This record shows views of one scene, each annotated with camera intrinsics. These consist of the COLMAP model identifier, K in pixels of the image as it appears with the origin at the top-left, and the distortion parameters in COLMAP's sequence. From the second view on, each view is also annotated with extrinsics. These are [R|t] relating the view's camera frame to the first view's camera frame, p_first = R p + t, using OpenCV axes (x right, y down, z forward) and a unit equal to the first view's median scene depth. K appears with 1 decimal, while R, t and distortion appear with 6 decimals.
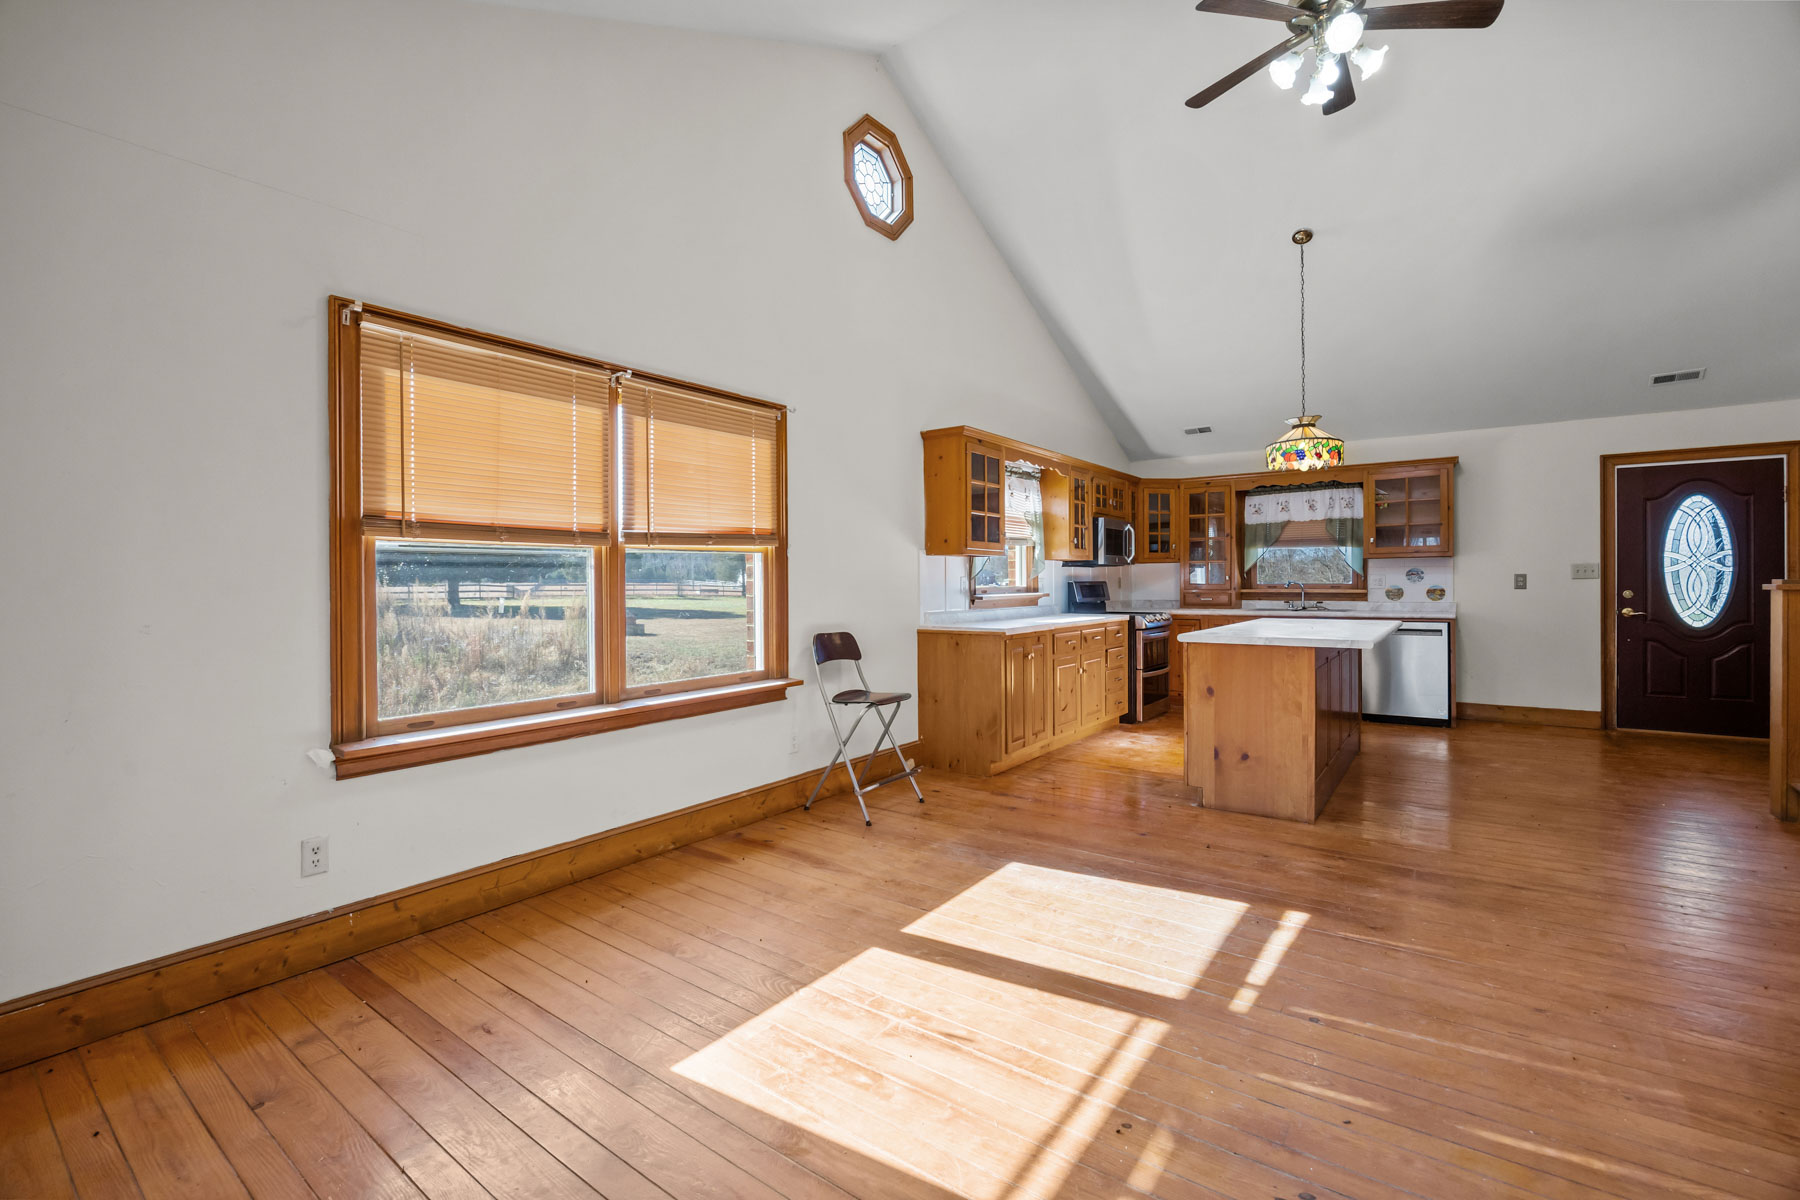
lens RADIAL K [[799.0, 0, 905.9], [0, 799.0, 590.4], [0, 0, 1]] dist [-0.003245, 0.000081]
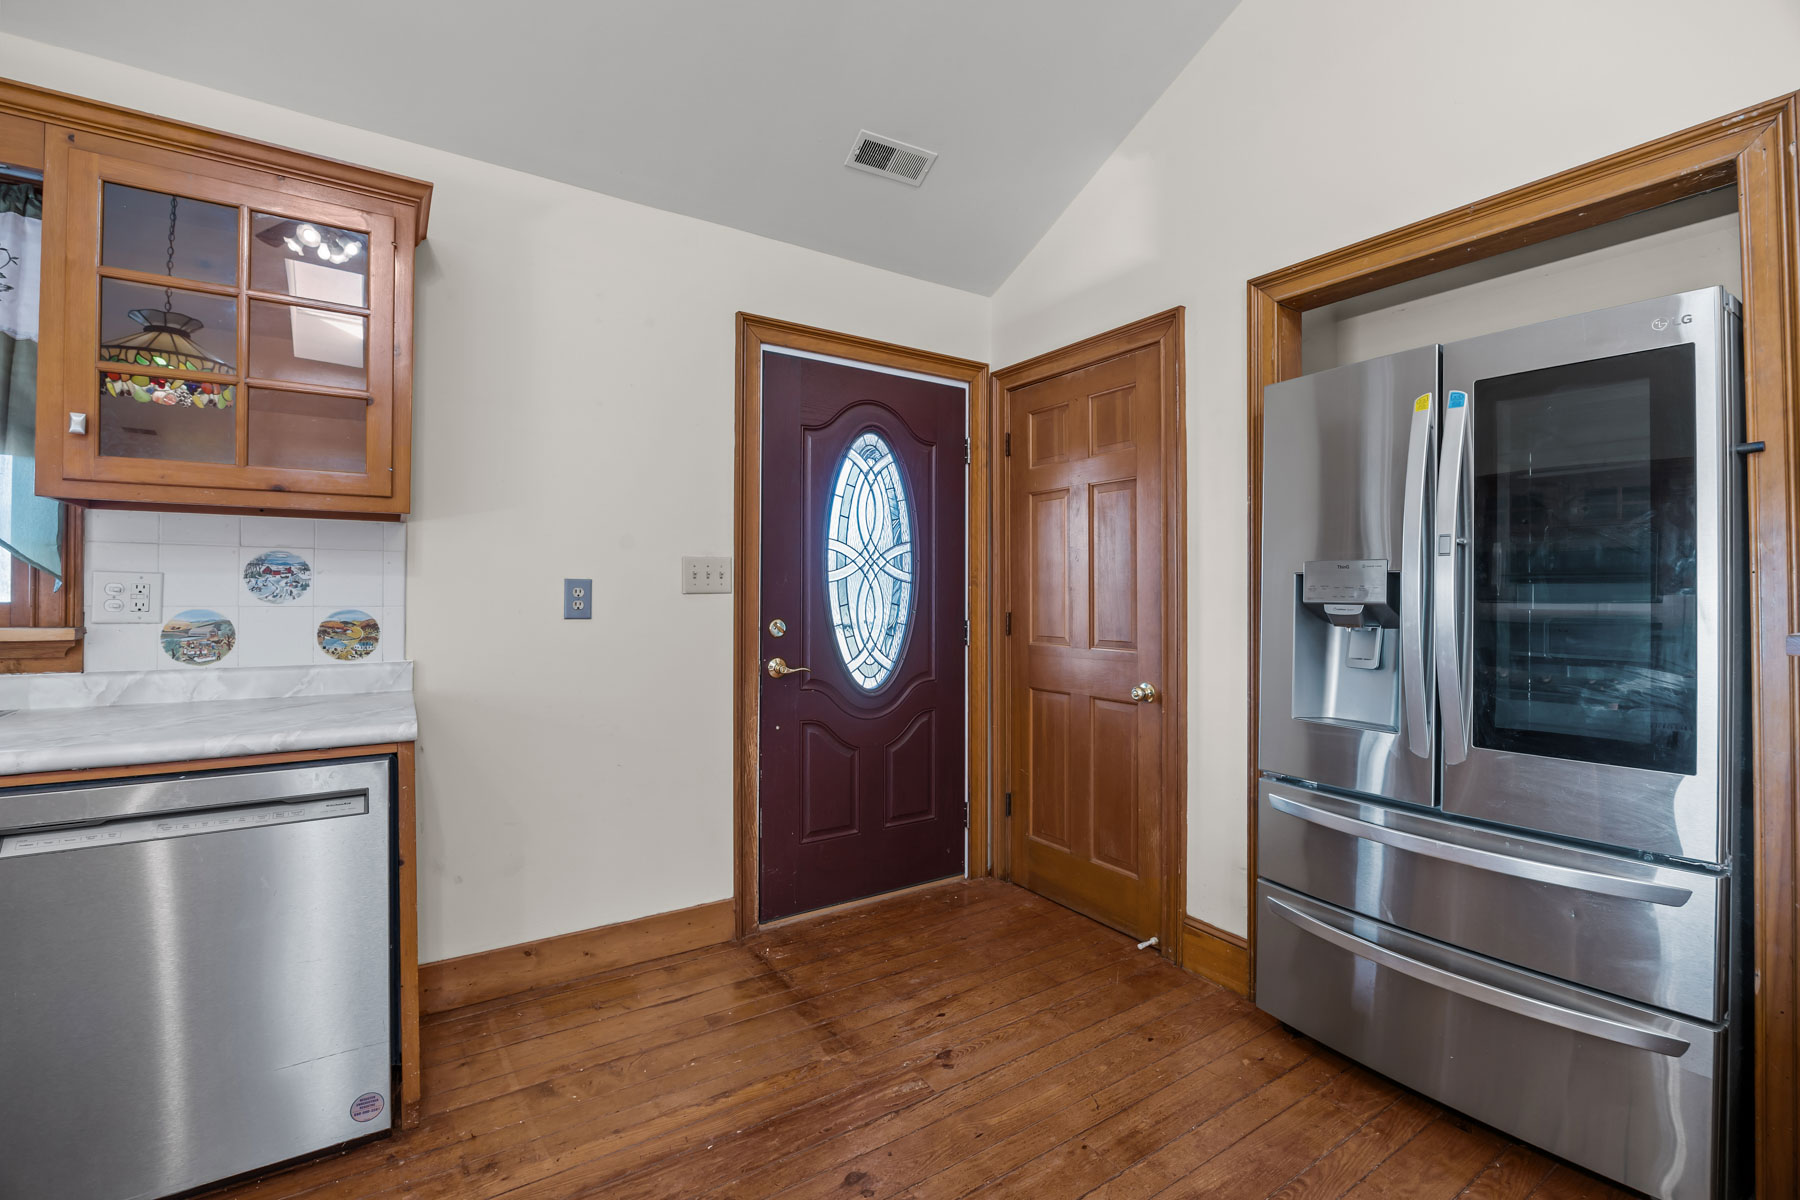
lens RADIAL K [[785.2, 0, 906.4], [0, 785.2, 586.5], [0, 0, 1]] dist [-0.010068, -0.000401]
pose [[0.369568, 0.015485, 0.929075, 0.514240], [0.000378, 0.999859, -0.016815, -0.011325], [-0.929204, 0.006565, 0.369510, 0.764263]]
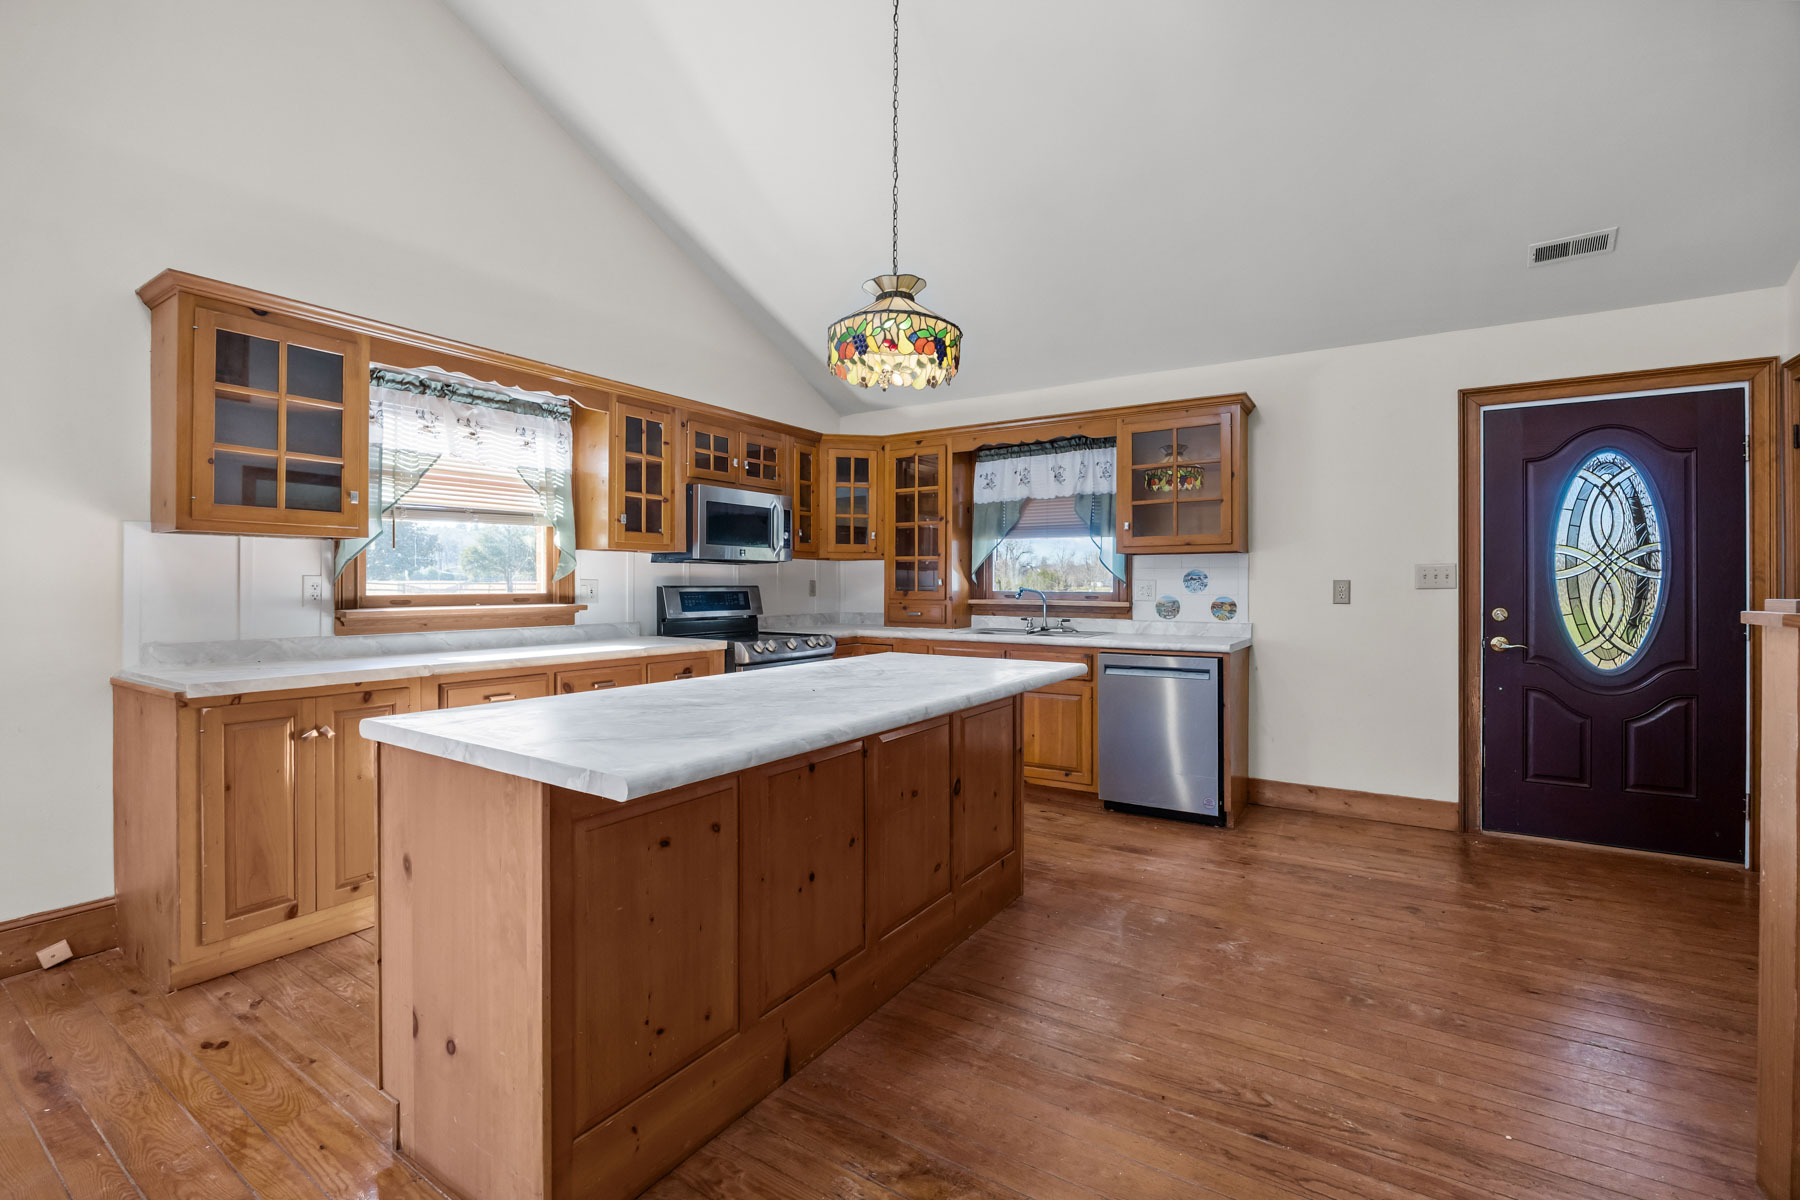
lens RADIAL K [[785.2, 0, 906.4], [0, 785.2, 586.5], [0, 0, 1]] dist [-0.010068, -0.000401]
pose [[0.999167, 0.008892, 0.039829, 0.424883], [-0.008597, 0.999934, -0.007575, -0.008240], [-0.039893, 0.007226, 0.999178, 0.417013]]
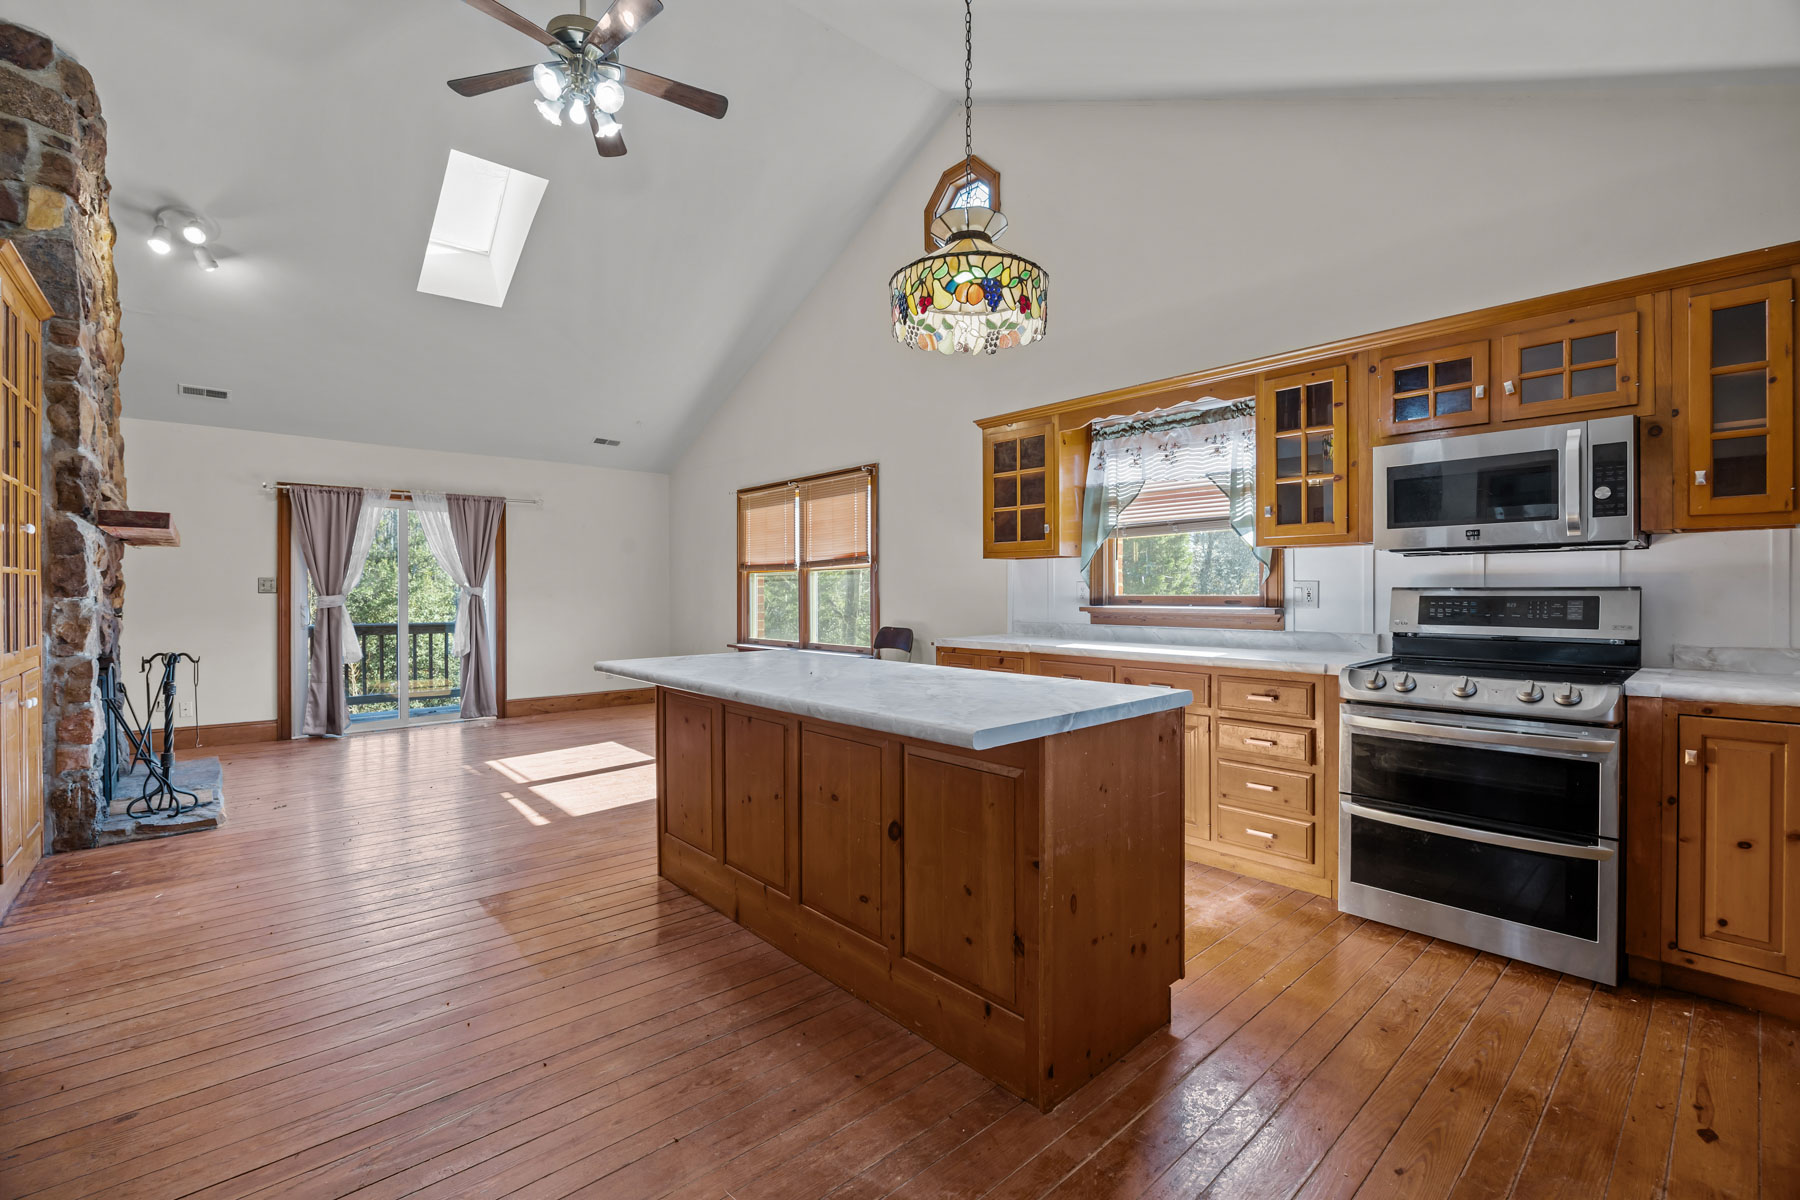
lens RADIAL K [[771.2, 0, 895.4], [0, 771.2, 592.8], [0, 0, 1]] dist [-0.001185, 0.000072]
pose [[-0.222963, 0.015341, -0.974706, 0.805565], [-0.003984, 0.999853, 0.016648, -0.016423], [0.974819, 0.007595, -0.222869, 0.915421]]
